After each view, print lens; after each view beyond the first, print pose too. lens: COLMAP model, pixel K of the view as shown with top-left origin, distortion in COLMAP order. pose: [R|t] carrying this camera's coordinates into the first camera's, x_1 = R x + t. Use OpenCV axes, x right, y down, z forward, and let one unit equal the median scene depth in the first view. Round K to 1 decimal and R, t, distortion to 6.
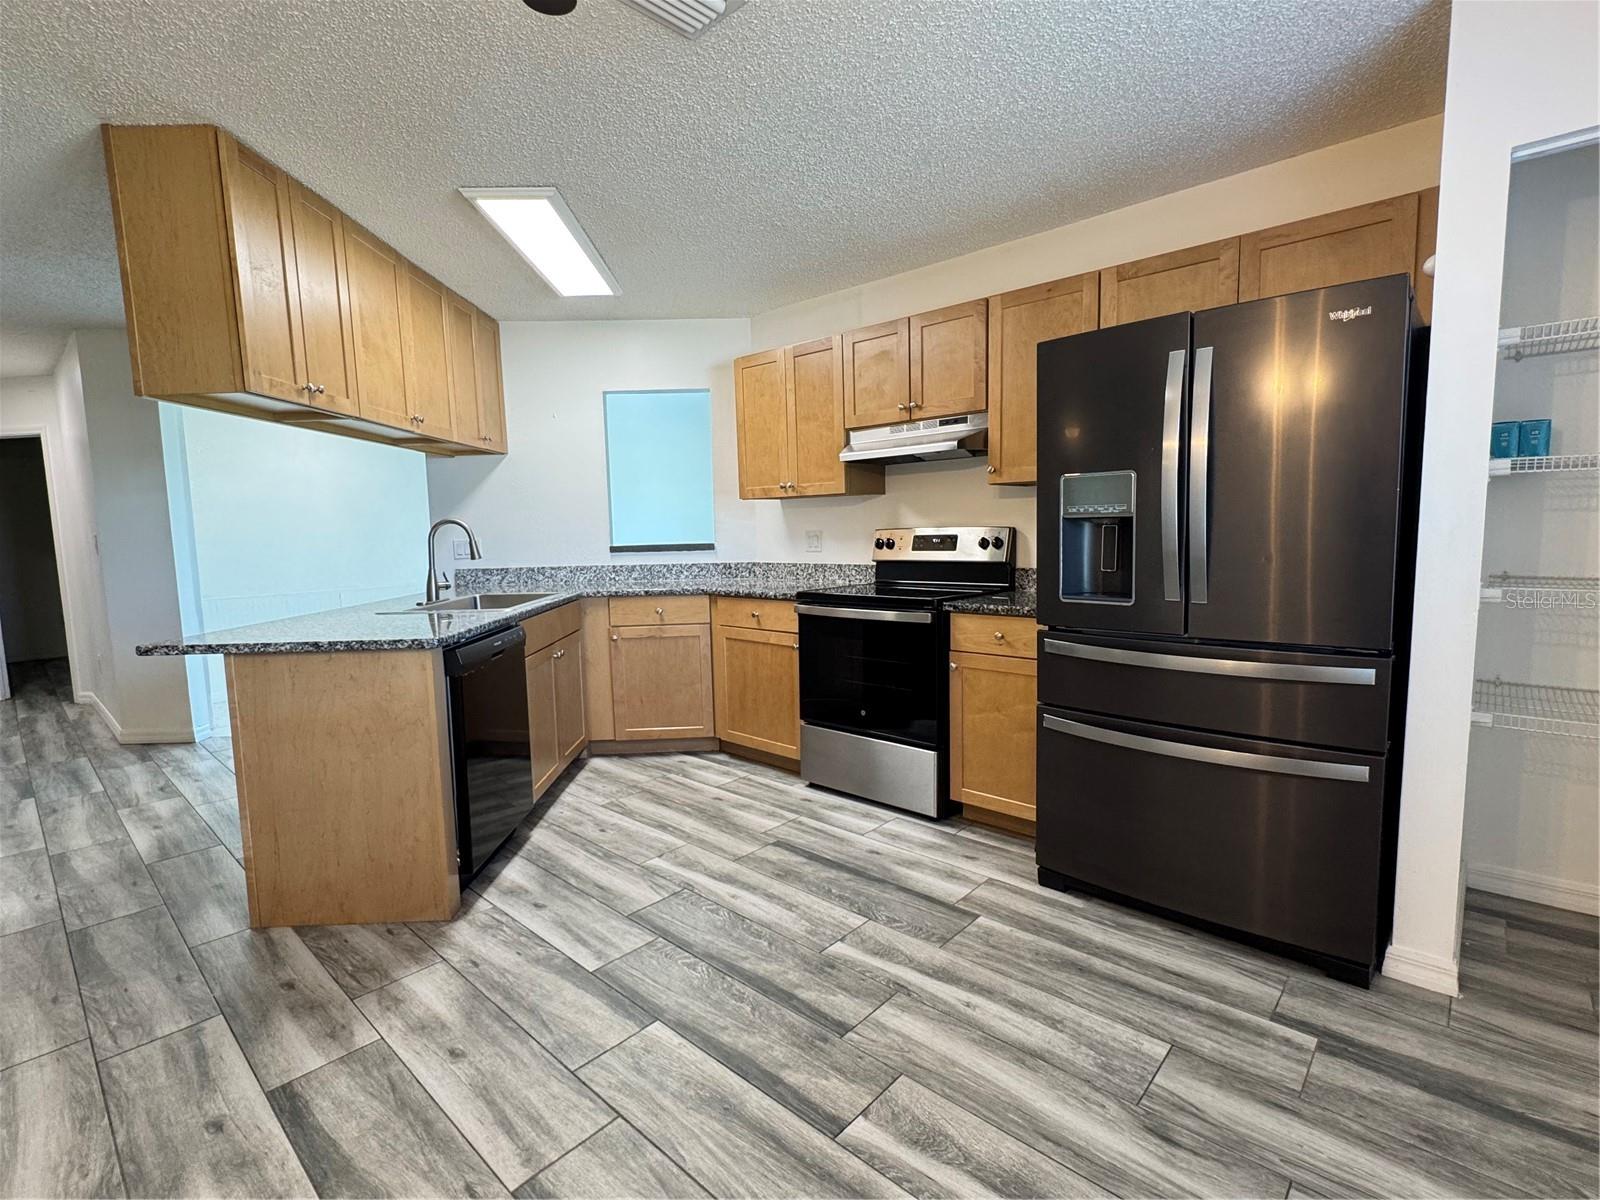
lens RADIAL K [[754.0, 0, 798.3], [0, 754.0, 596.2], [0, 0, 1]] dist [-0.001601, 0.000069]
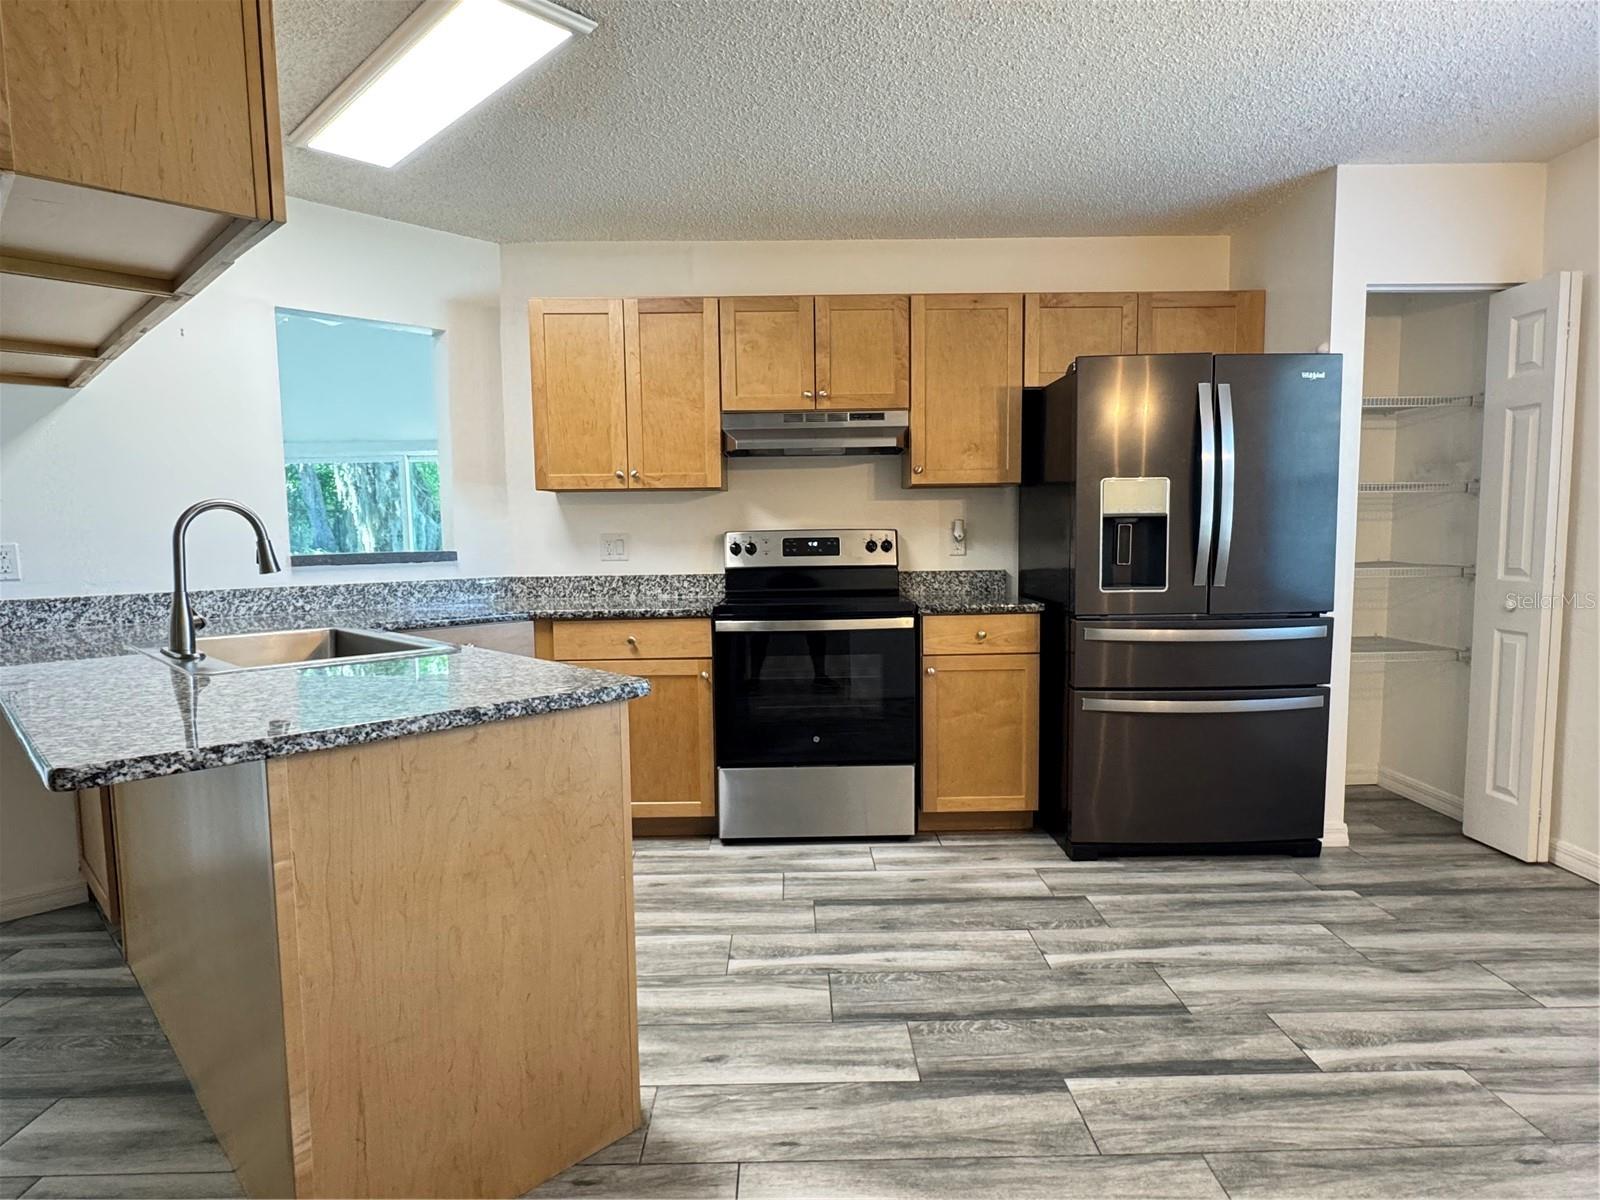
lens RADIAL K [[899.2, 0, 803.9], [0, 899.2, 599.6], [0, 0, 1]] dist [-0.001507, -0.002009]
pose [[0.729507, -0.038342, 0.682898, -0.736786], [0.059835, 0.998177, -0.007876, 0.001131], [-0.681351, 0.046607, 0.730471, 0.284984]]
